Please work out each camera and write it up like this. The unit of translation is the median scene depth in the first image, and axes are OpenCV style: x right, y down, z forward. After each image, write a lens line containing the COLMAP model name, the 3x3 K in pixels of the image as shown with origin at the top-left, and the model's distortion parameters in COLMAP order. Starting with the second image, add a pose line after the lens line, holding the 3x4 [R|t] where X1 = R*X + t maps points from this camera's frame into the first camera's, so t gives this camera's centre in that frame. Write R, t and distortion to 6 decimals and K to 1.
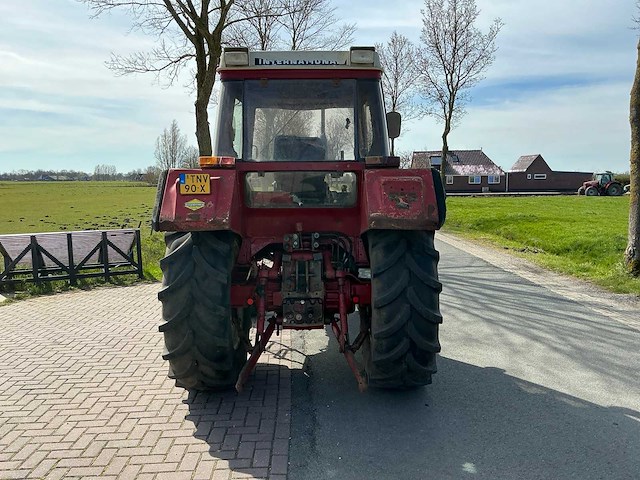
lens RADIAL K [[525.5, 0, 316.1], [0, 525.5, 240.6], [0, 0, 1]] dist [0.136533, -0.261147]
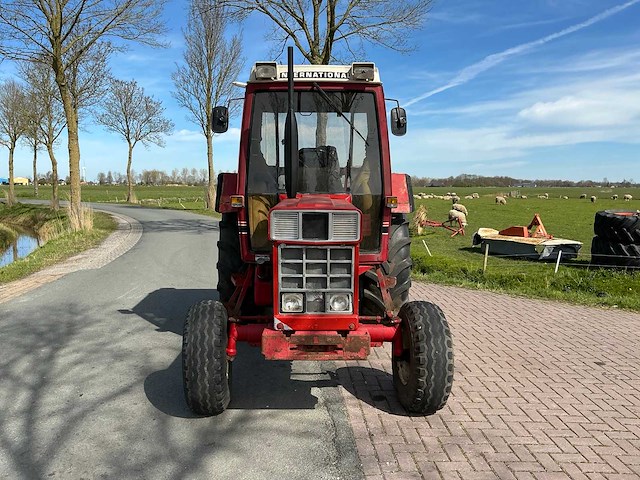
lens RADIAL K [[525.5, 0, 316.1], [0, 525.5, 240.6], [0, 0, 1]] dist [0.136533, -0.261147]
pose [[-0.999559, 0.009971, -0.027954, -0.003278], [0.003810, 0.977192, 0.212325, -0.247240], [0.029434, 0.212125, -0.976799, 2.416291]]
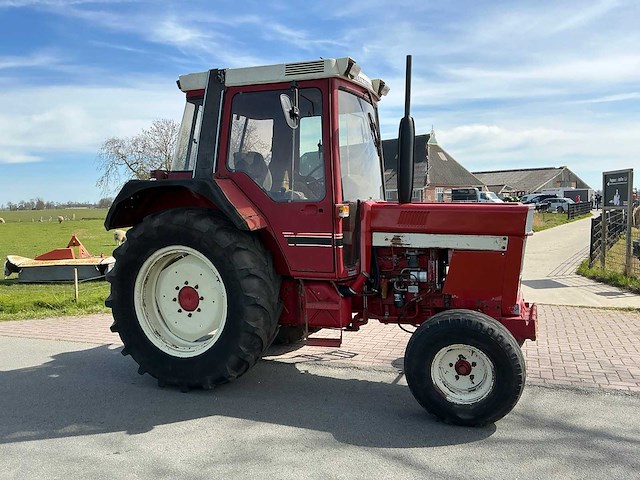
lens RADIAL K [[525.5, 0, 316.1], [0, 525.5, 240.6], [0, 0, 1]] dist [0.136533, -0.261147]
pose [[-0.395229, 0.084680, -0.914671, 1.026422], [-0.077582, 0.989107, 0.125095, -0.167403], [0.915301, 0.120403, -0.384354, 1.671839]]
